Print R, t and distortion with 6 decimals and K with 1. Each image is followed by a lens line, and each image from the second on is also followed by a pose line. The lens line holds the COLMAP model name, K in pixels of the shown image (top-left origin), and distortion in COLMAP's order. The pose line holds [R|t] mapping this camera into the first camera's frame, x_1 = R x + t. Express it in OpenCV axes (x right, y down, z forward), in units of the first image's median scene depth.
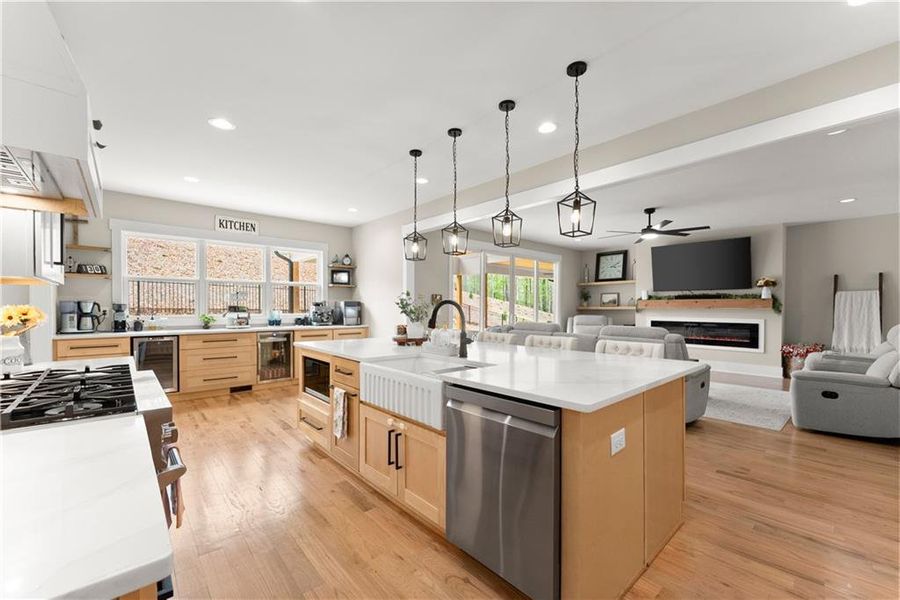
lens RADIAL K [[368.4, 0, 449.9], [0, 368.4, 305.8], [0, 0, 1]] dist [0.001140, 0.000078]
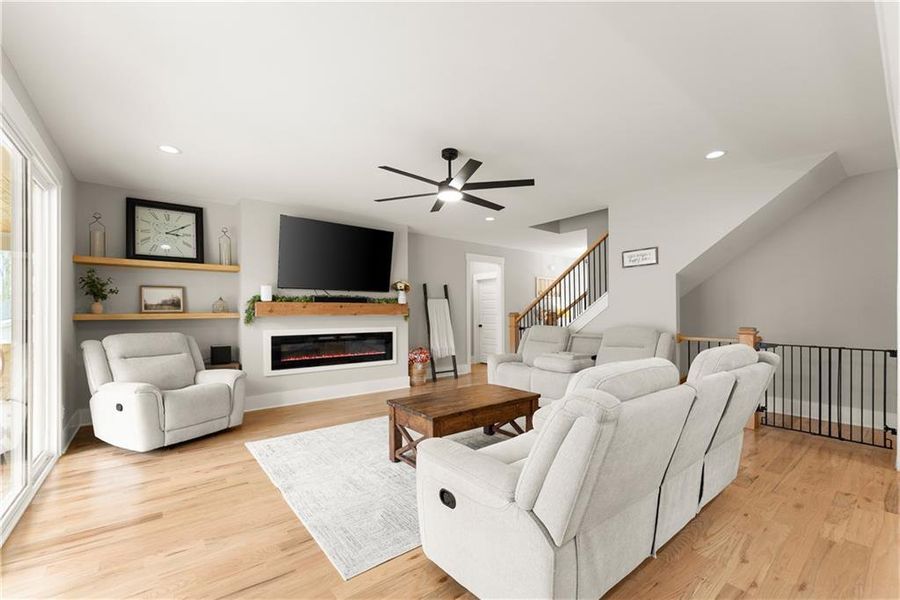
lens RADIAL K [[373.3, 0, 450.3], [0, 373.3, 318.0], [0, 0, 1]] dist [-0.001580, -0.000057]
pose [[0.049818, -0.014431, 0.998654, -0.061425], [0.001285, 0.999896, 0.014385, 0.001991], [-0.998758, 0.000567, 0.049831, 0.812279]]
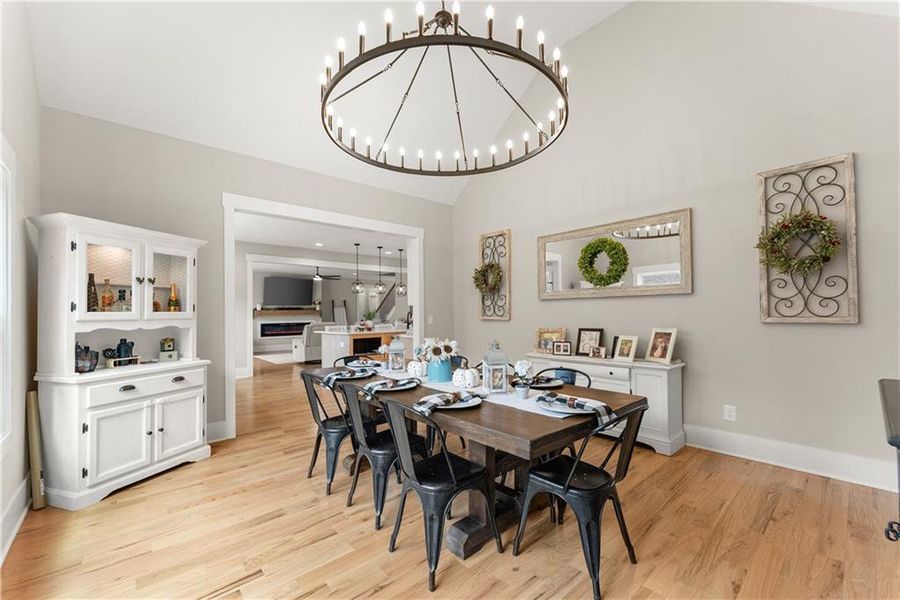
lens RADIAL K [[368.4, 0, 449.9], [0, 368.4, 305.8], [0, 0, 1]] dist [0.001140, 0.000078]
pose [[-0.002629, 0.016093, 0.999867, -1.224198], [0.009698, 0.999824, -0.016067, -0.003324], [-0.999950, 0.009655, -0.002784, 0.242627]]
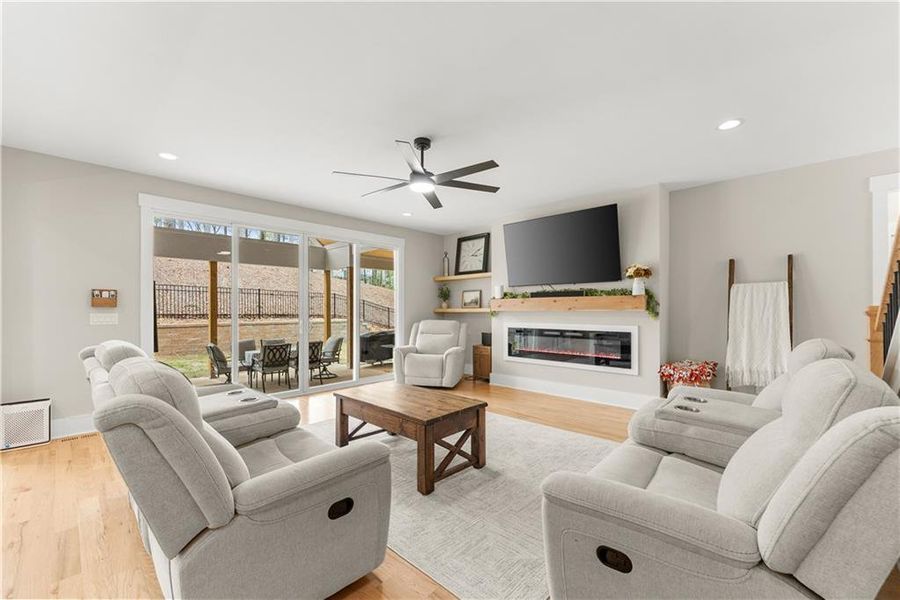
lens RADIAL K [[369.6, 0, 448.4], [0, 369.6, 303.6], [0, 0, 1]] dist [0.001123, 0.000015]
pose [[0.996480, -0.004389, 0.083711, 0.443232], [0.005392, 0.999916, -0.011753, 0.001571], [-0.083652, 0.012163, 0.996421, 0.346600]]
